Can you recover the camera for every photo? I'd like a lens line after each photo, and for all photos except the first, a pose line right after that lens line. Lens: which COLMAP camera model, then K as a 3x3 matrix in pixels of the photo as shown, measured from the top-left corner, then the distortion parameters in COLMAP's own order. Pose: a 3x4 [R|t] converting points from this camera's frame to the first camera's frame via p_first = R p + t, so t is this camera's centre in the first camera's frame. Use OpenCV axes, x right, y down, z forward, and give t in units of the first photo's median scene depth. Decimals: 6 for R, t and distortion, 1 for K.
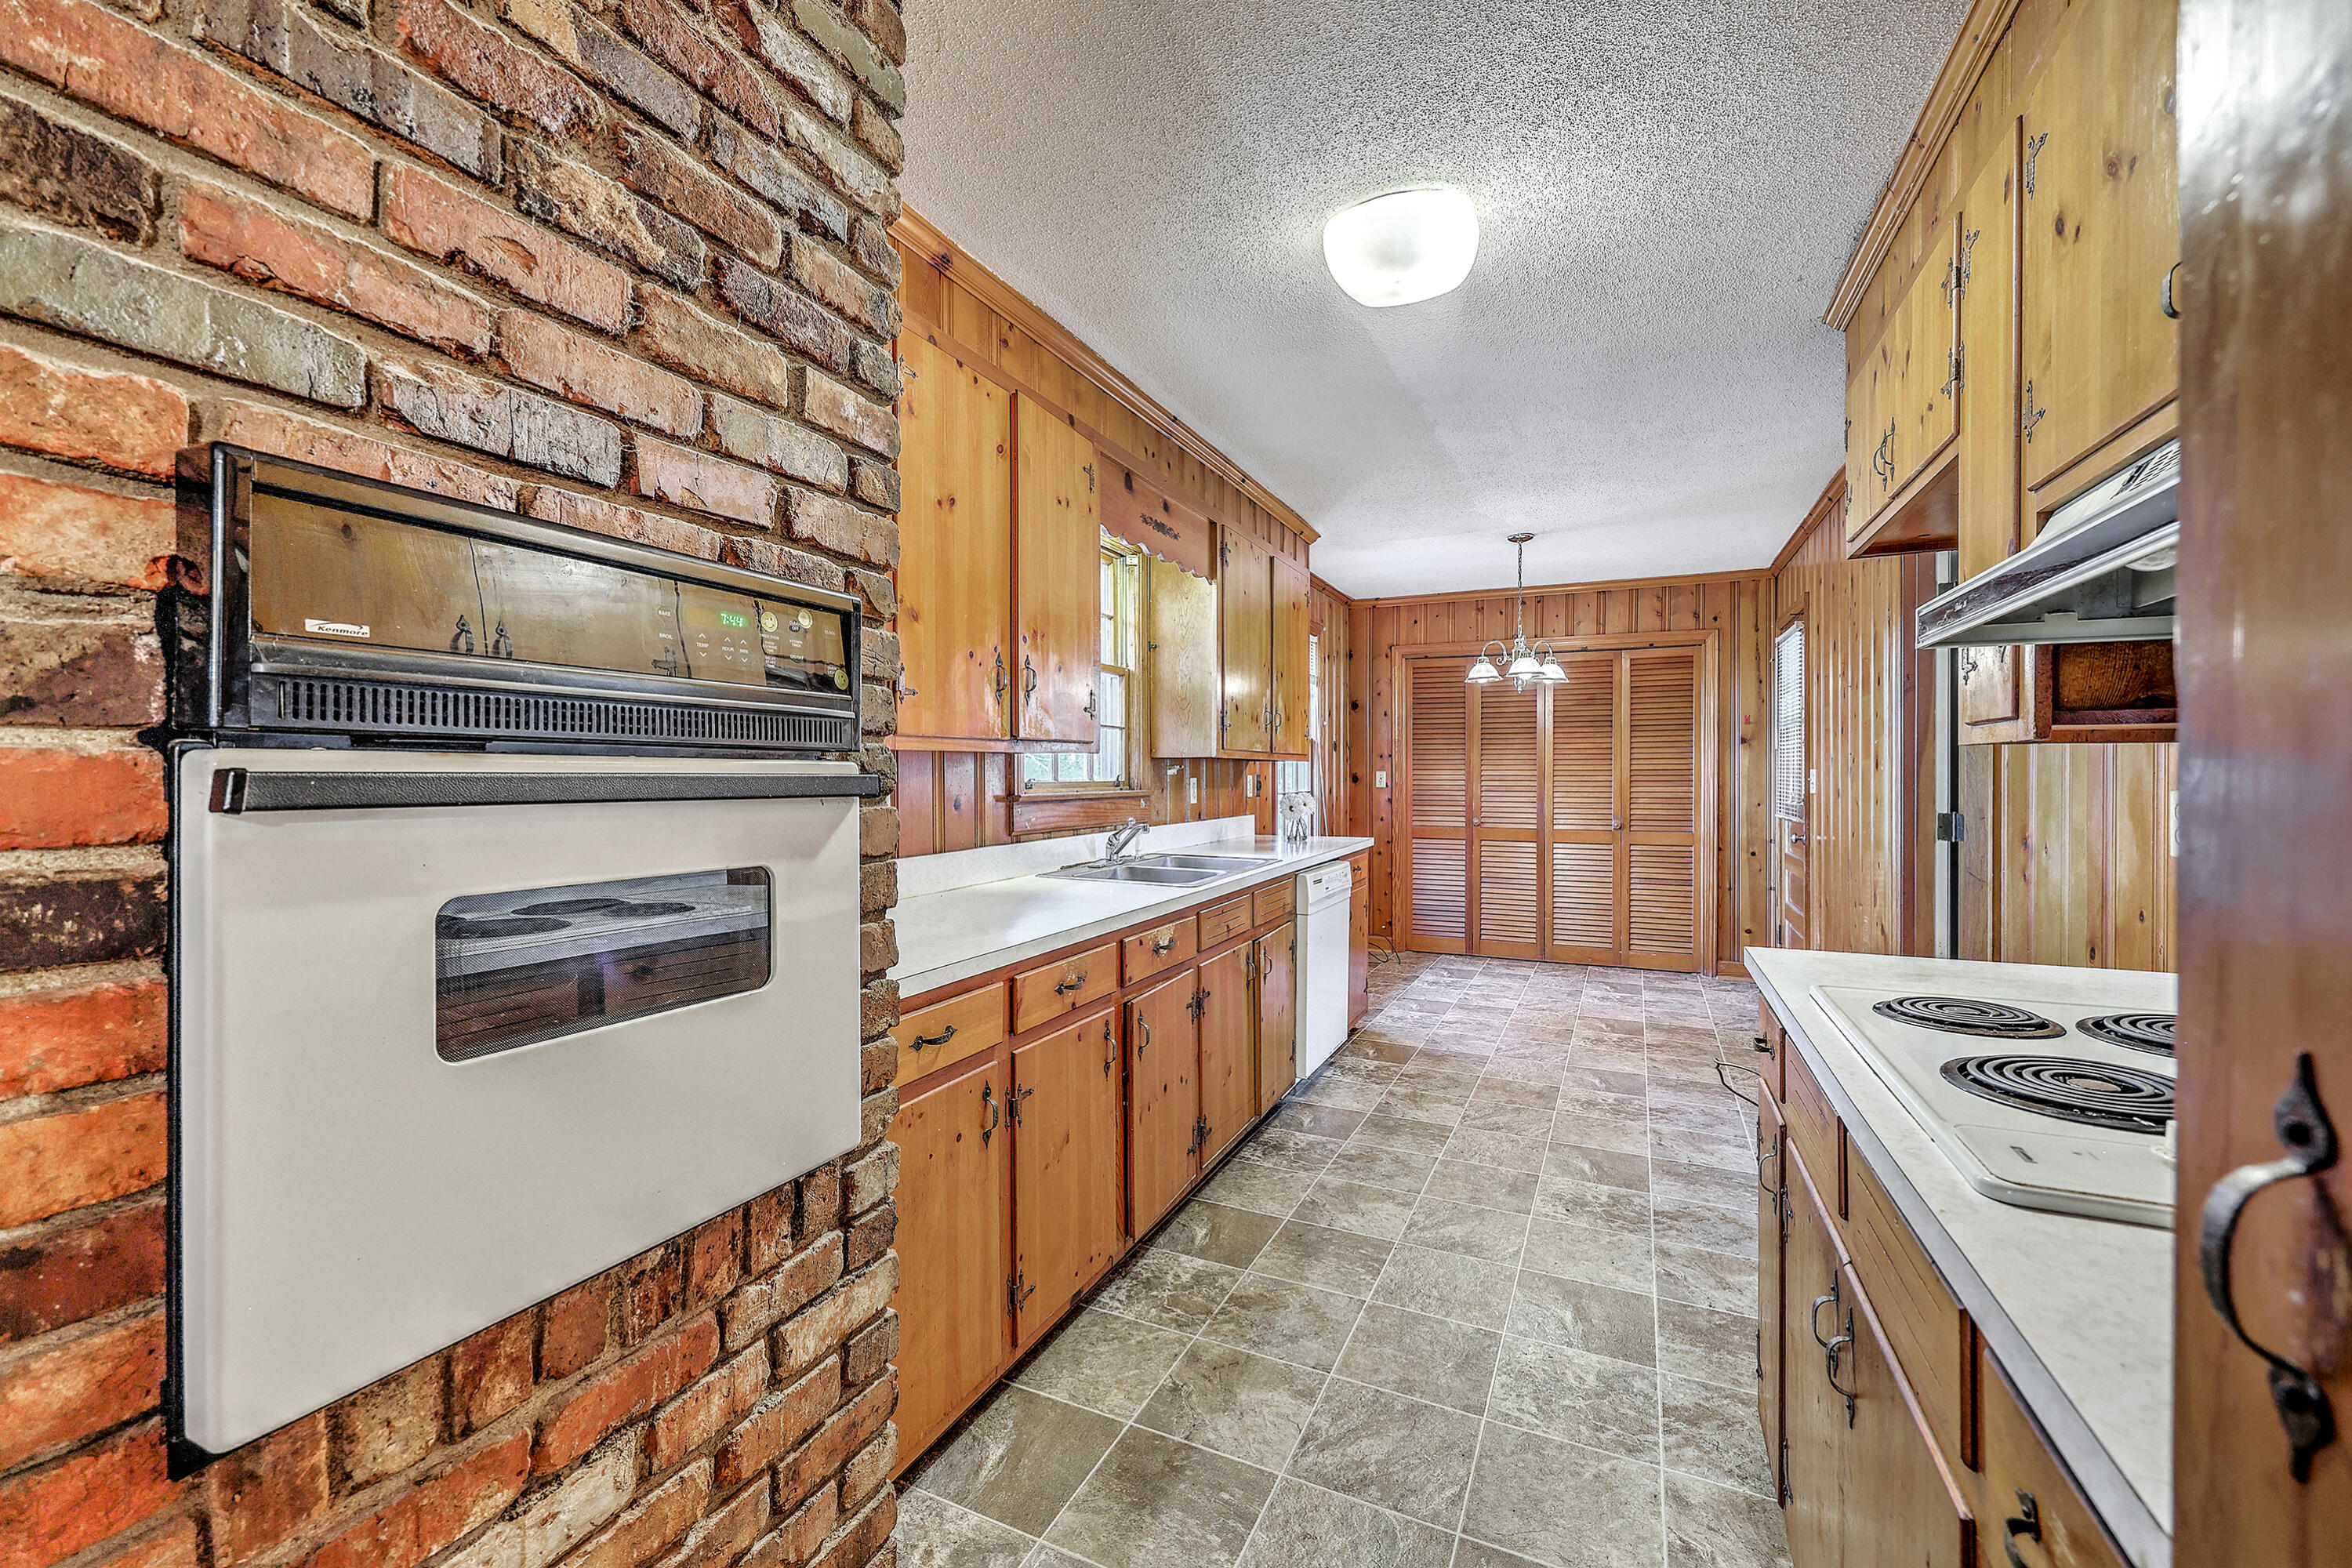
lens RADIAL K [[962.9, 0, 1176.0], [0, 962.9, 784.0], [0, 0, 1]] dist [-0.000324, 0.000016]
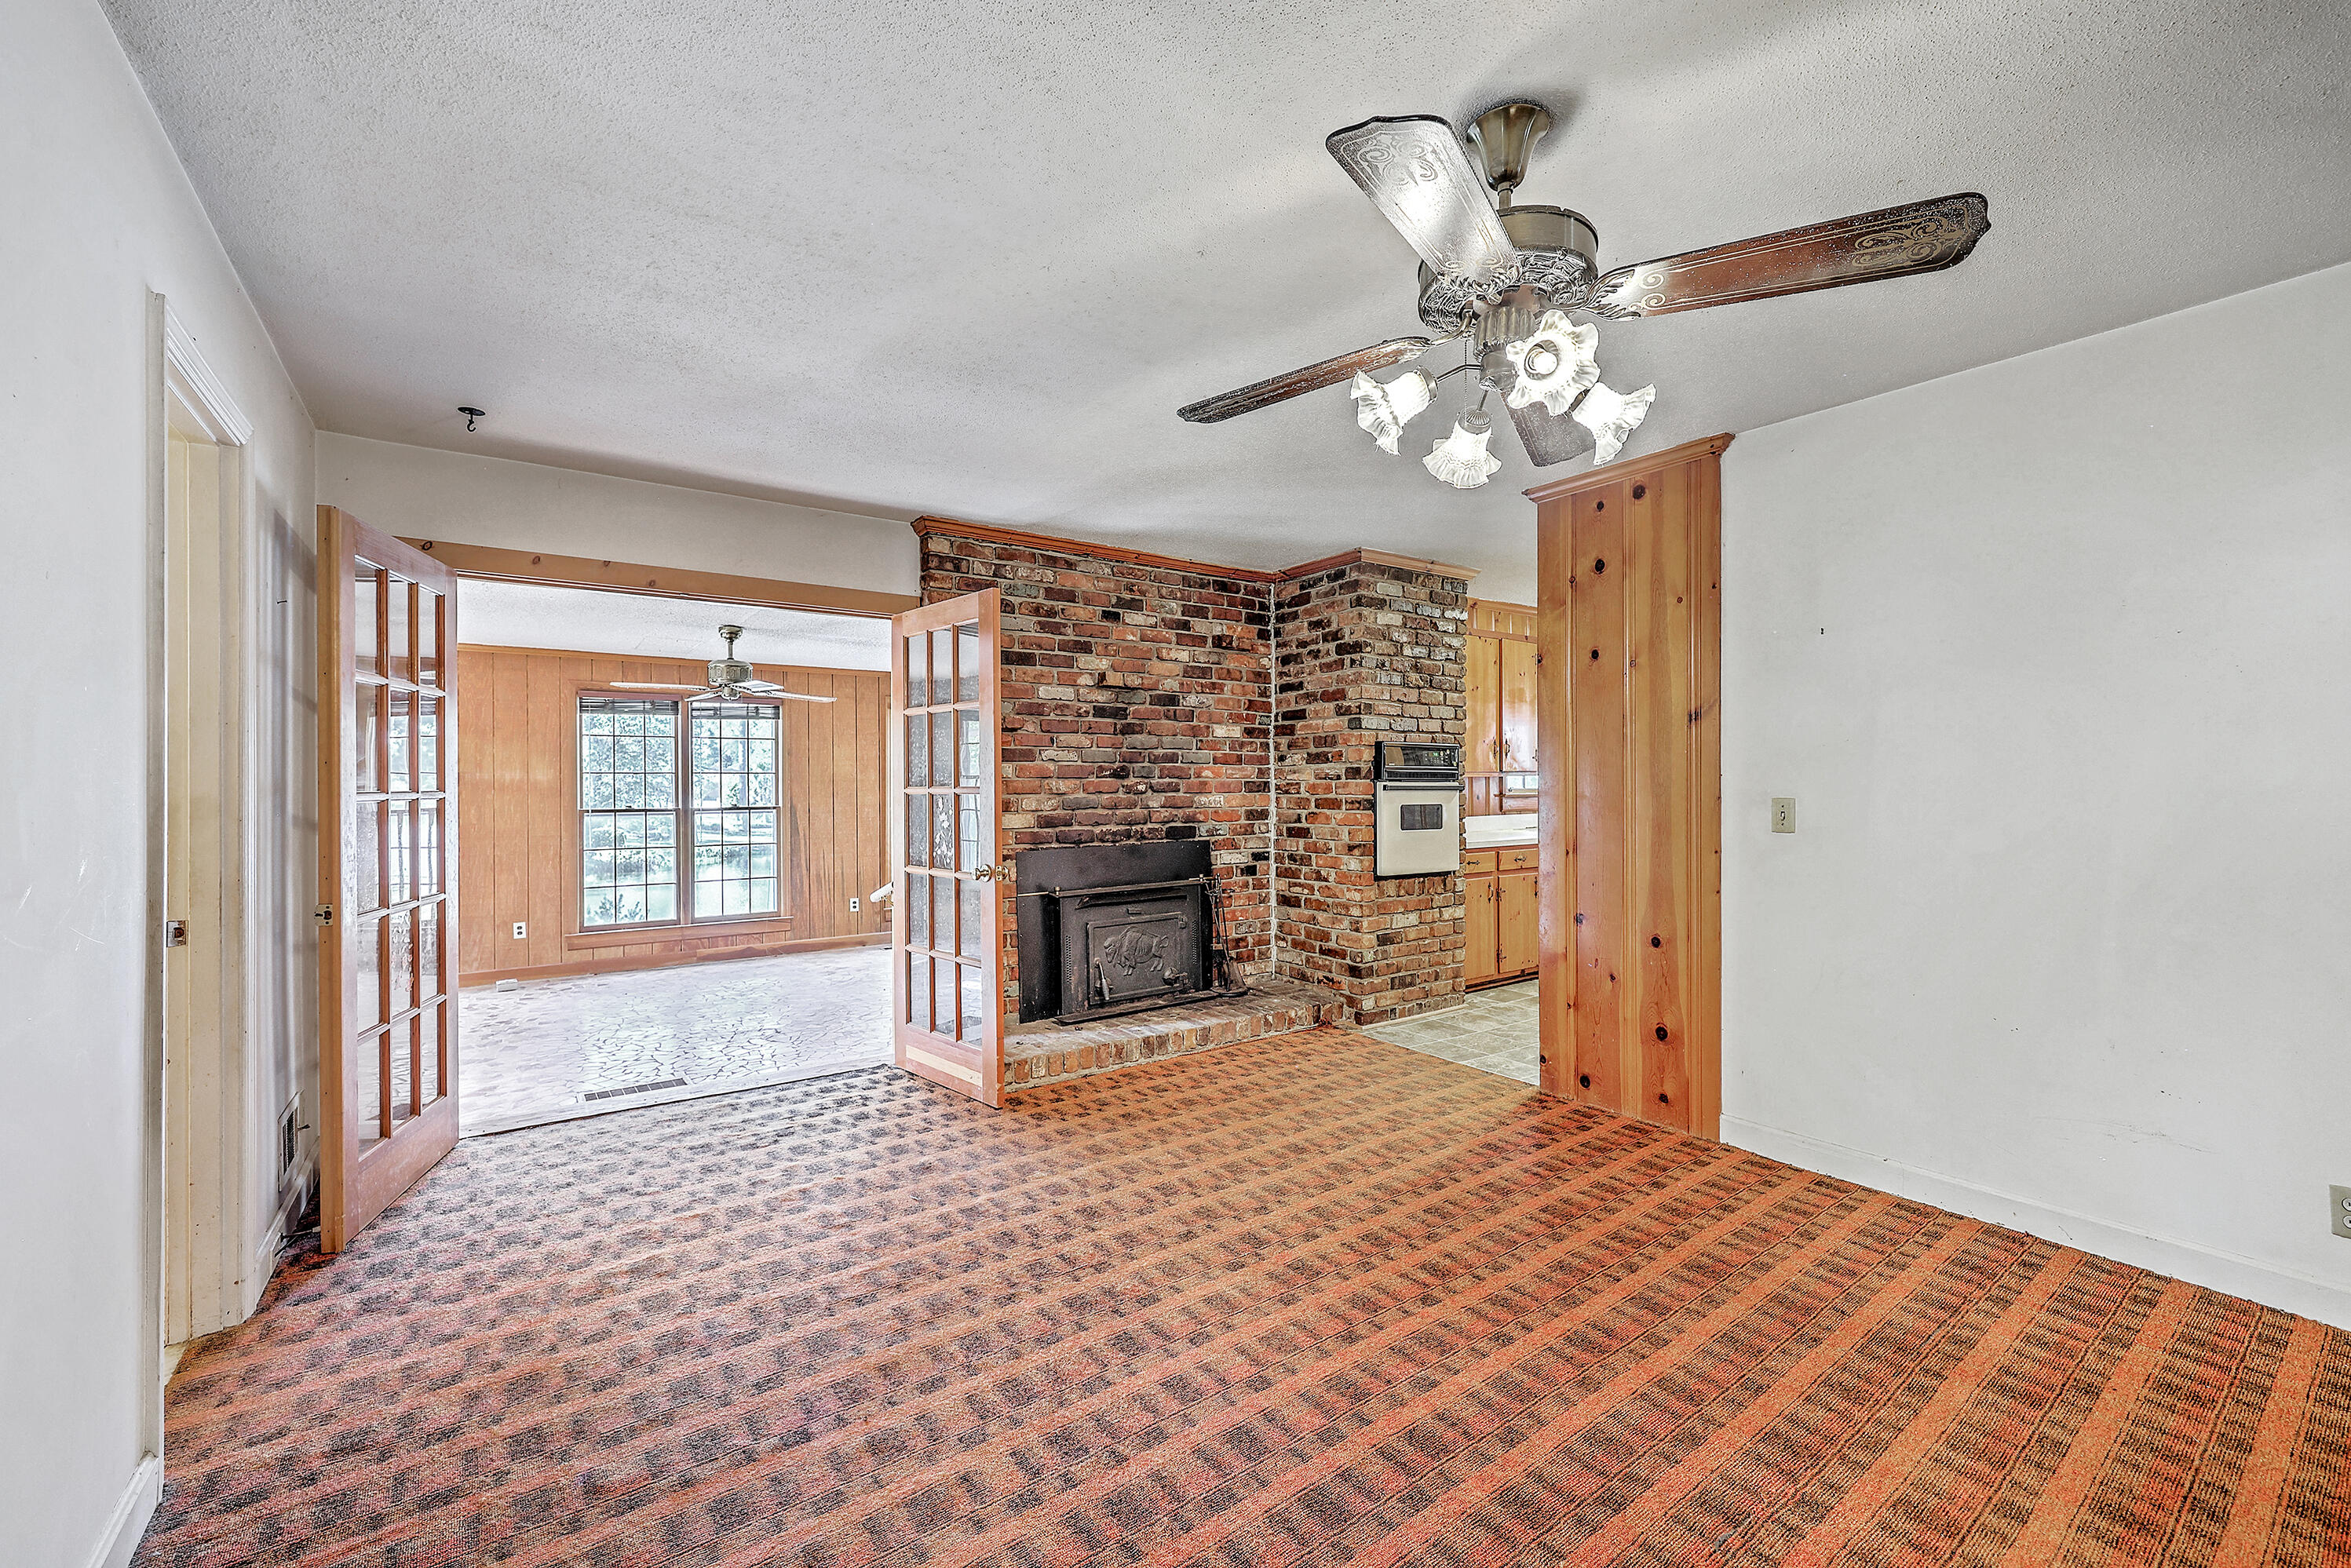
lens RADIAL K [[962.4, 0, 1175.5], [0, 962.4, 784.0], [0, 0, 1]] dist [-0.000324, 0.000016]
pose [[0.869315, -0.000918, -0.494257, 0.700720], [-0.004610, 0.999940, -0.009965, 0.033140], [0.494236, 0.010942, 0.869259, -3.376020]]
